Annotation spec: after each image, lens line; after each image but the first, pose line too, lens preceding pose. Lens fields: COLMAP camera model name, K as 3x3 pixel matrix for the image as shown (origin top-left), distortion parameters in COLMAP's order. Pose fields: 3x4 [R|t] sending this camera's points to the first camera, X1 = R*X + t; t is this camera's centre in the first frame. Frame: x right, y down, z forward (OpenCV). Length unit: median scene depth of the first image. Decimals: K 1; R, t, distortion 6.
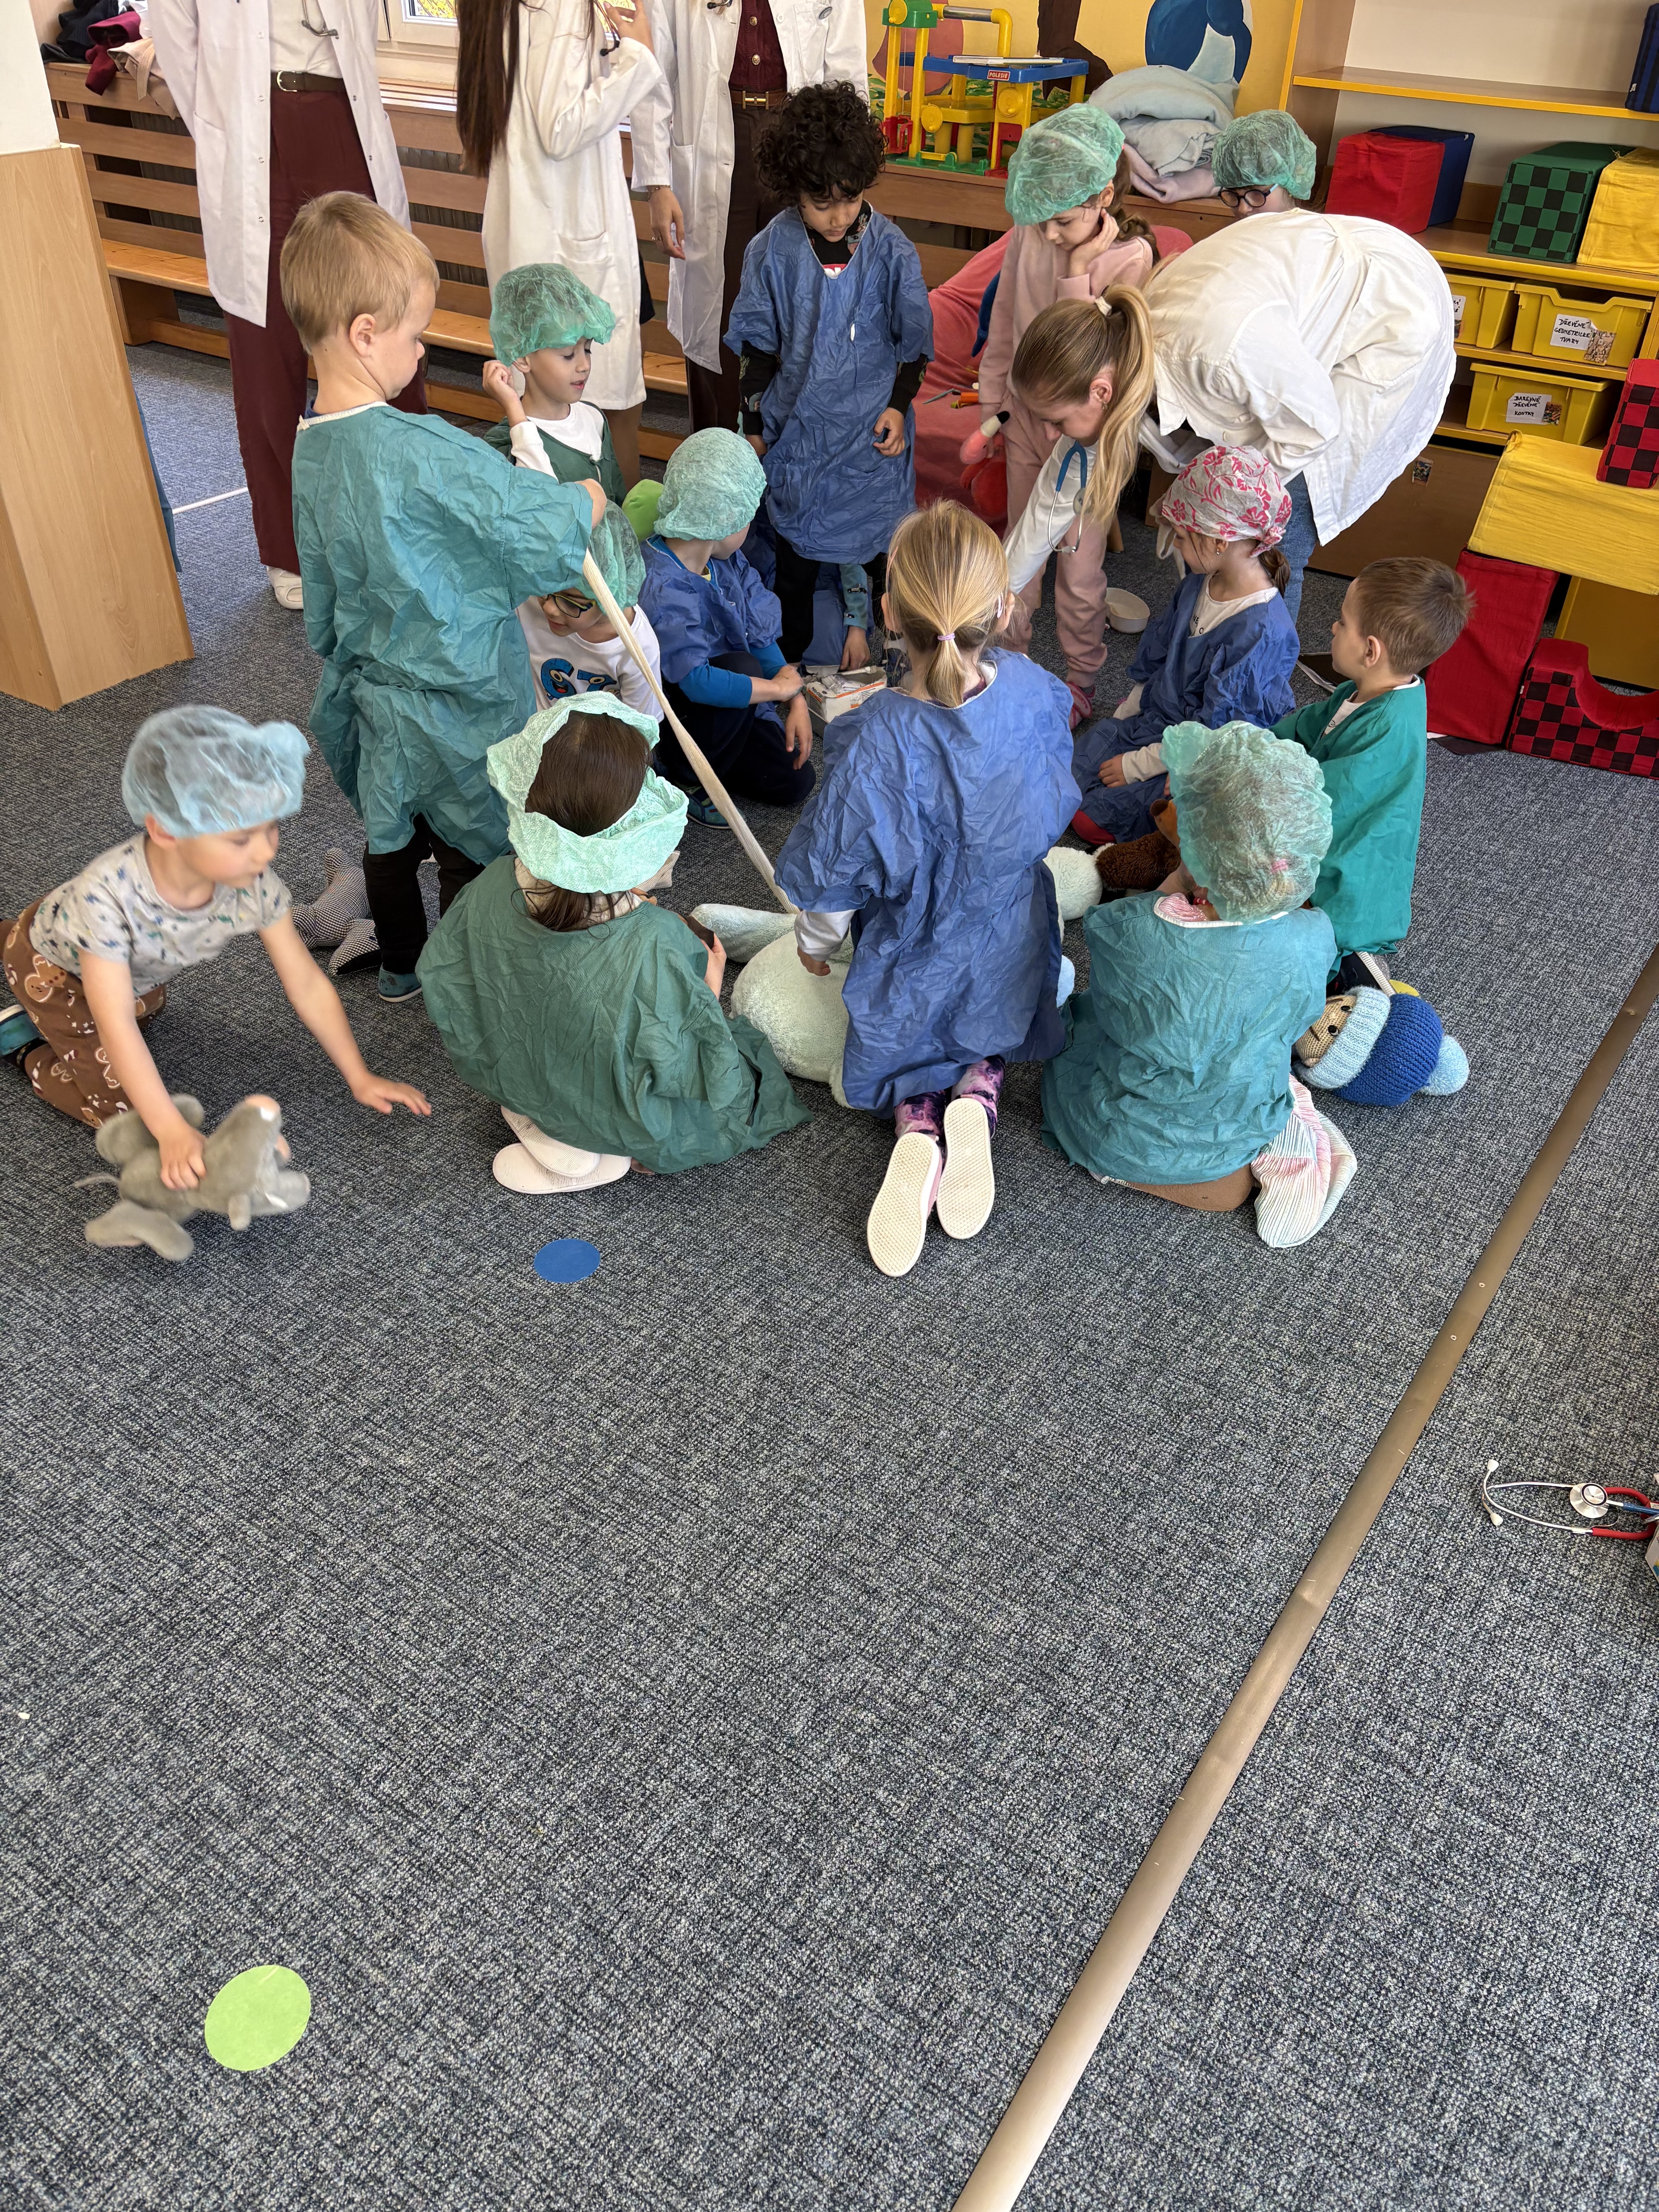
lens RADIAL K [[1658.4, 0, 817.1], [0, 1658.4, 1118.0], [0, 0, 1]] dist [0.057267, -0.063323]
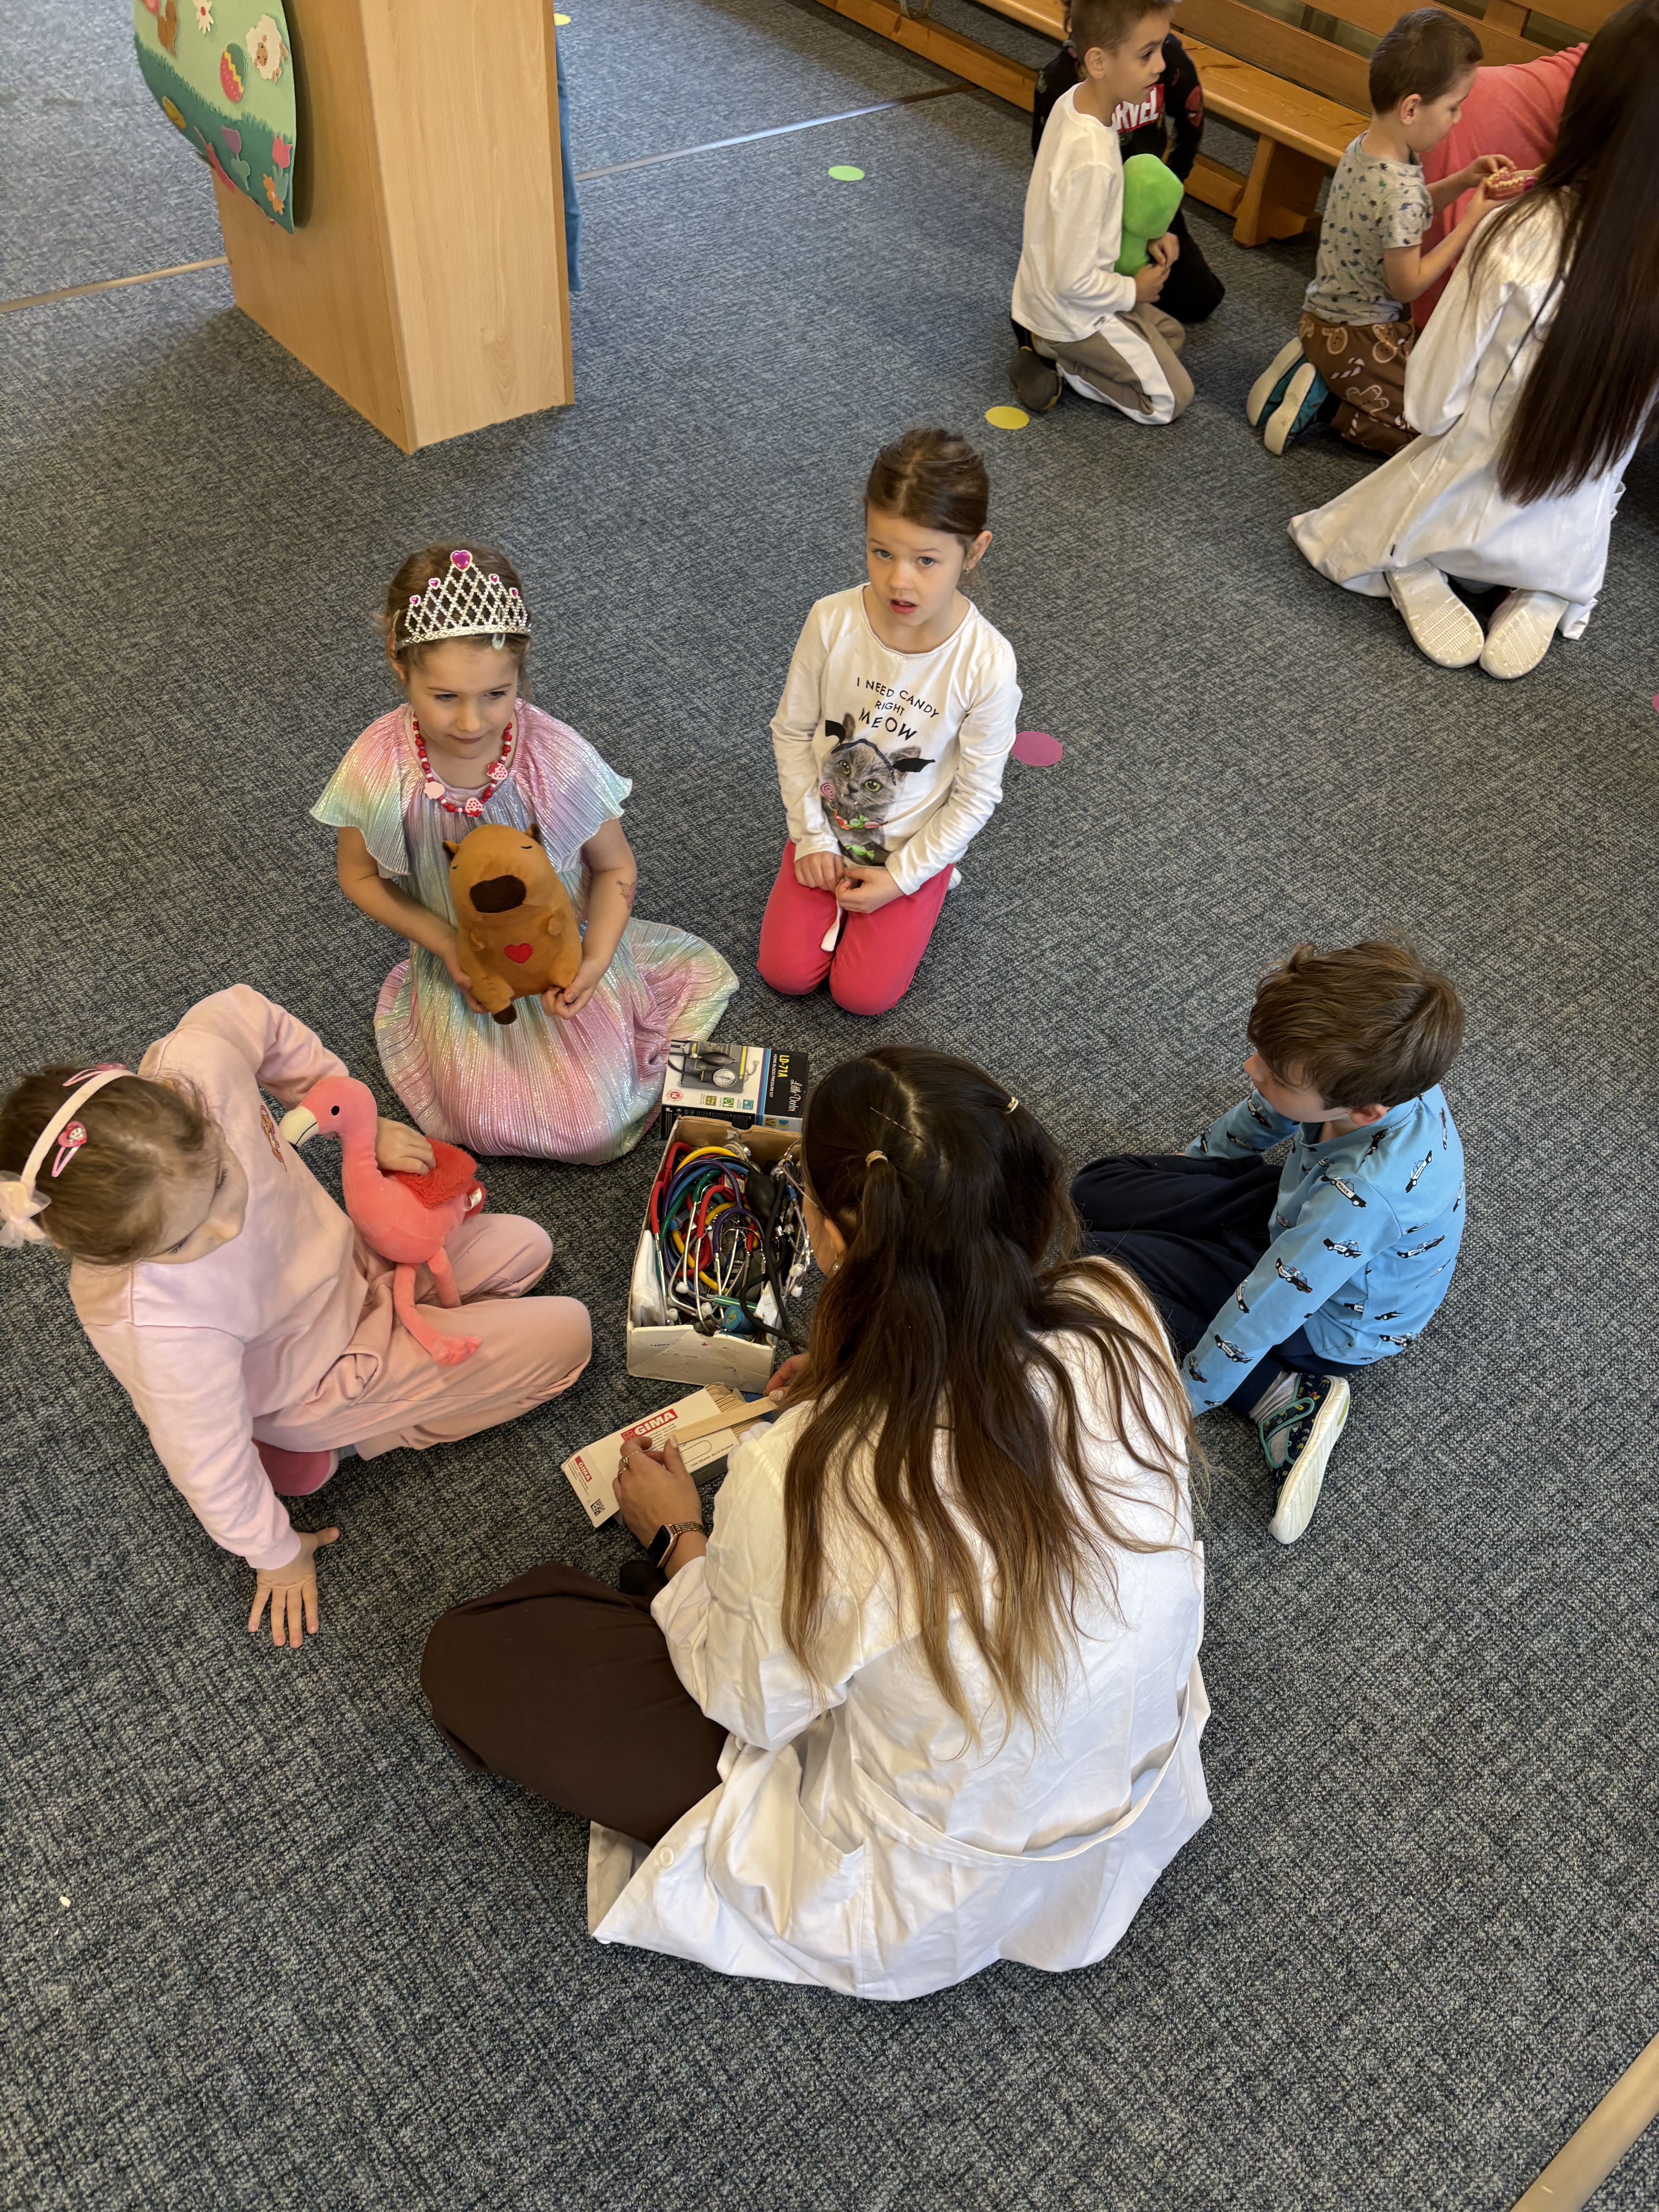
lens RADIAL K [[1658.4, 0, 839.4], [0, 1658.4, 1098.4], [0, 0, 1]] dist [0.057267, -0.063323]
pose [[0.954970, 0.260470, -0.142082, -0.049238], [-0.224650, 0.947581, 0.227205, -0.320621], [0.193815, -0.185055, 0.963426, 0.254348]]
